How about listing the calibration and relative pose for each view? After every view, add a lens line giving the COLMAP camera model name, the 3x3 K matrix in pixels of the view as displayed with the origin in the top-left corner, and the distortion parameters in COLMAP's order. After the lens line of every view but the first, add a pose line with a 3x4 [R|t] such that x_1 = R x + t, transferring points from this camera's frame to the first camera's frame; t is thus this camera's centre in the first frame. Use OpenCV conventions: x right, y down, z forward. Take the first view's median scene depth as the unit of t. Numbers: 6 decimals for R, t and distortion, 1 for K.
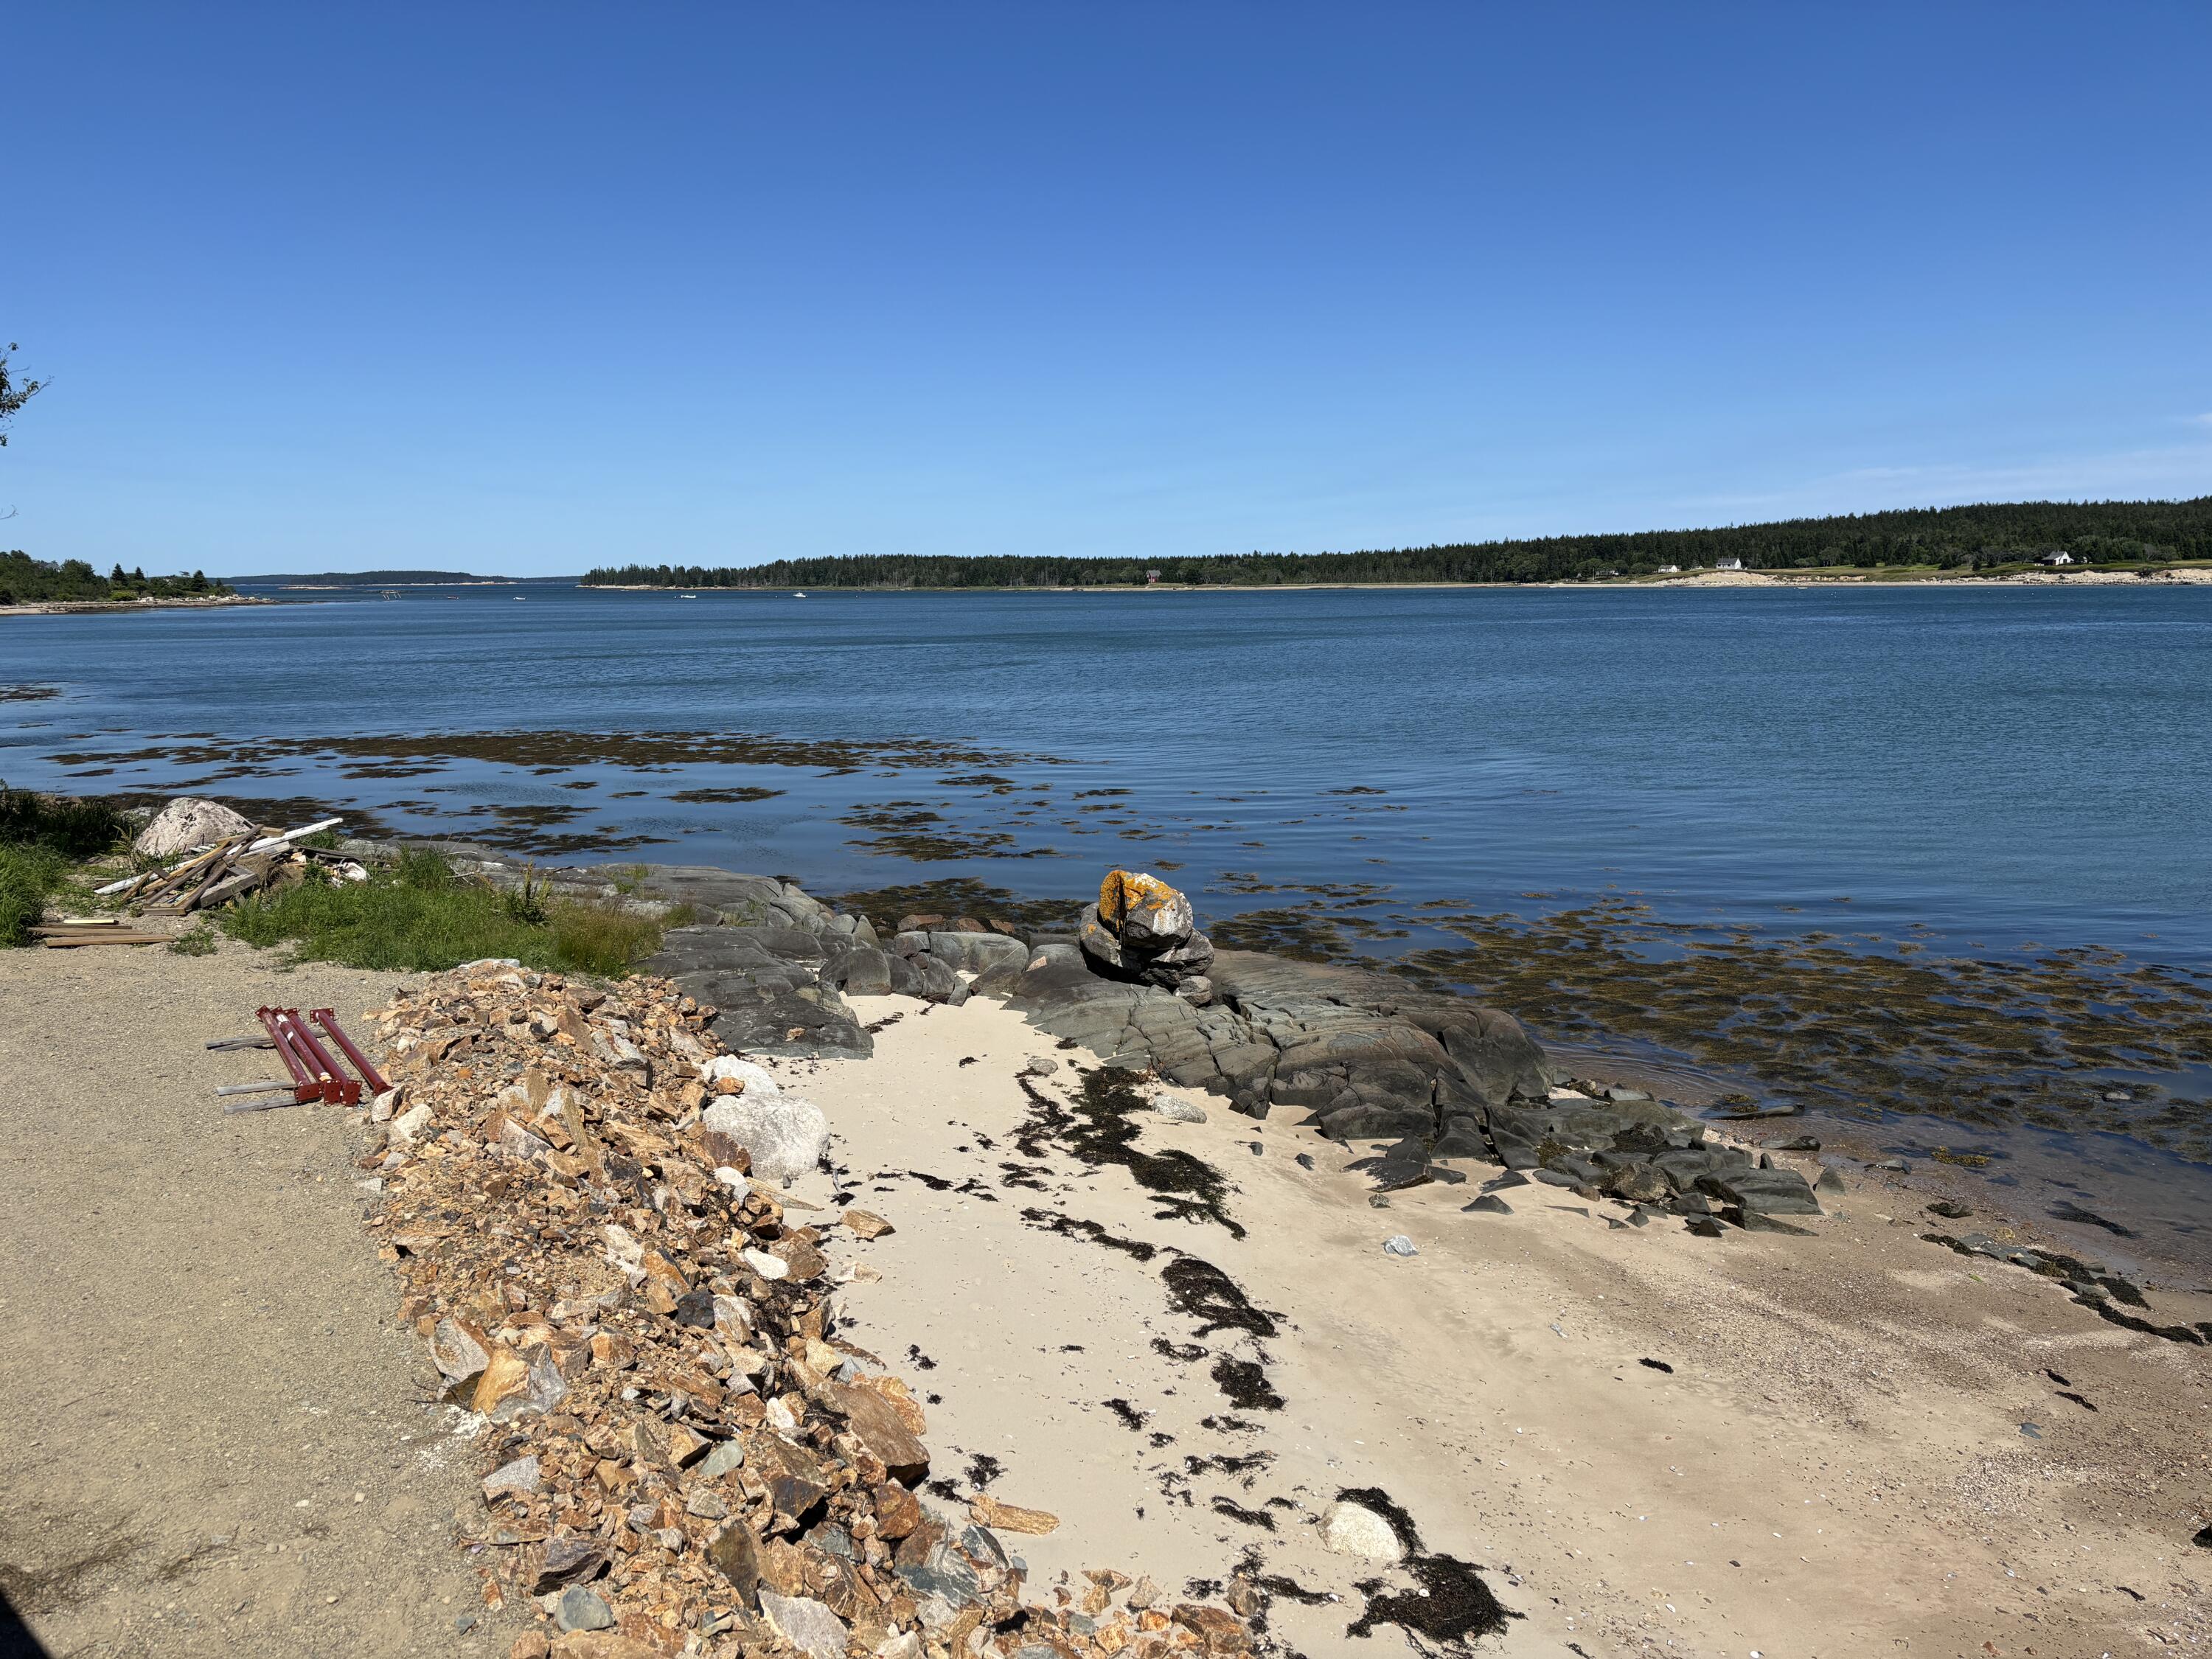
lens RADIAL K [[1670.6, 0, 1088.6], [0, 1670.6, 850.6], [0, 0, 1]] dist [0.065515, -0.065438]
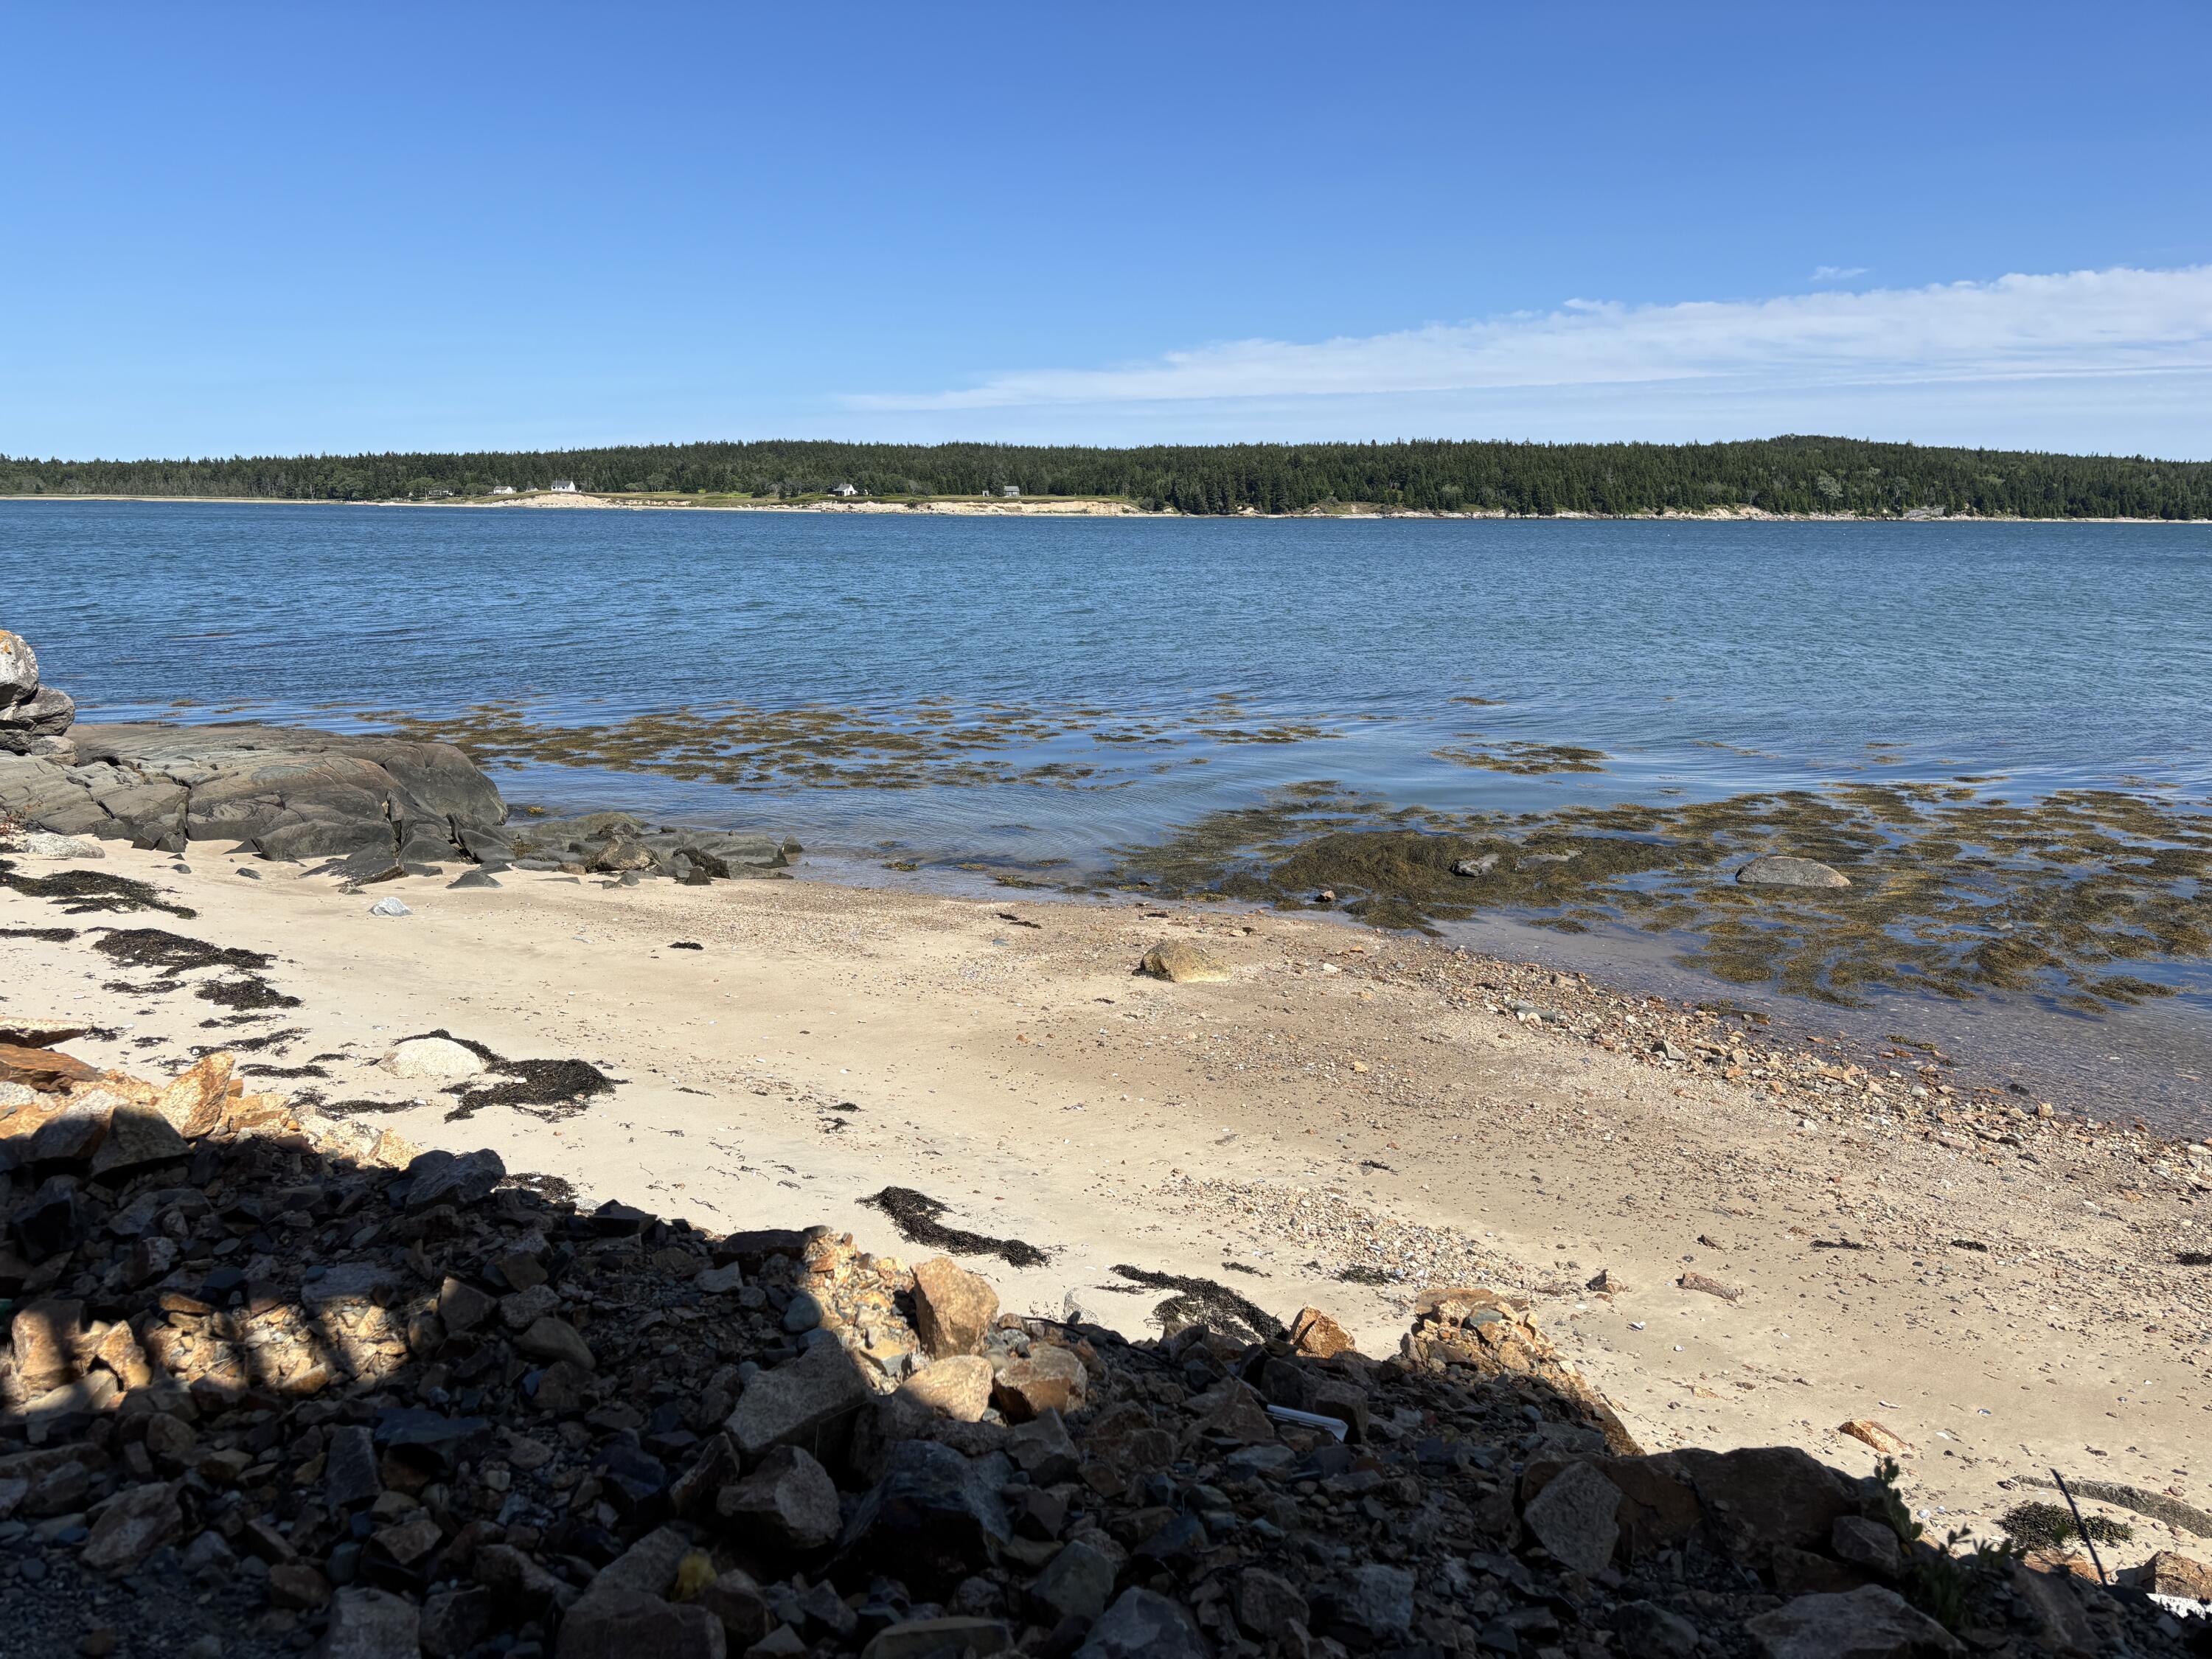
lens RADIAL K [[1670.6, 0, 1102.9], [0, 1670.6, 827.0], [0, 0, 1]] dist [0.065515, -0.065438]
pose [[0.787921, -0.098886, 0.607784, -0.046797], [0.080310, 0.995093, 0.057789, 0.134131], [-0.610517, 0.003278, 0.791997, 0.038870]]
